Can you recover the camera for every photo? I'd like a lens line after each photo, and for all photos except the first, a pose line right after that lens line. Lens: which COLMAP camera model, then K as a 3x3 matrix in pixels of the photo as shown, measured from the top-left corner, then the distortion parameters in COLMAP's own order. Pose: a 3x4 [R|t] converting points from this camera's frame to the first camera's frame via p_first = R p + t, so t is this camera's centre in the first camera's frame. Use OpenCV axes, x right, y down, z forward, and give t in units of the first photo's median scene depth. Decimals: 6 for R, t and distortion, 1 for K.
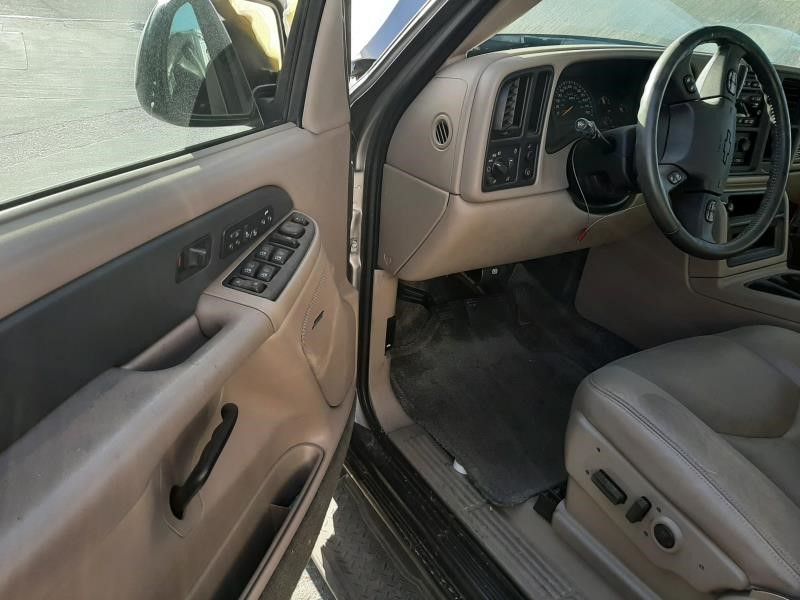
lens RADIAL K [[645.8, 0, 403.5], [0, 645.8, 303.5], [0, 0, 1]] dist [0.076243, -0.113716]
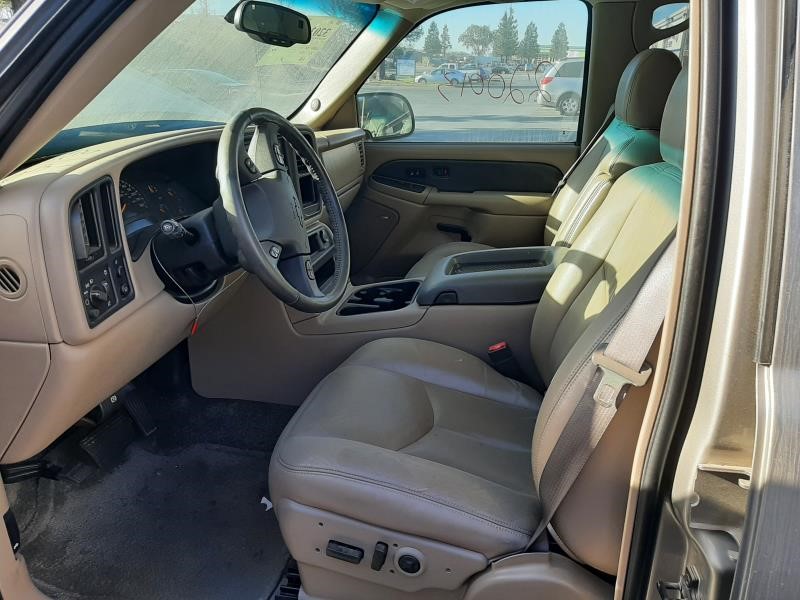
lens RADIAL K [[645.8, 0, 403.5], [0, 645.8, 303.5], [0, 0, 1]] dist [0.076243, -0.113716]
pose [[0.694270, -0.342282, 0.633113, -0.125355], [0.378562, 0.921825, 0.083239, -0.118355], [-0.612111, 0.181883, 0.769571, 0.077847]]
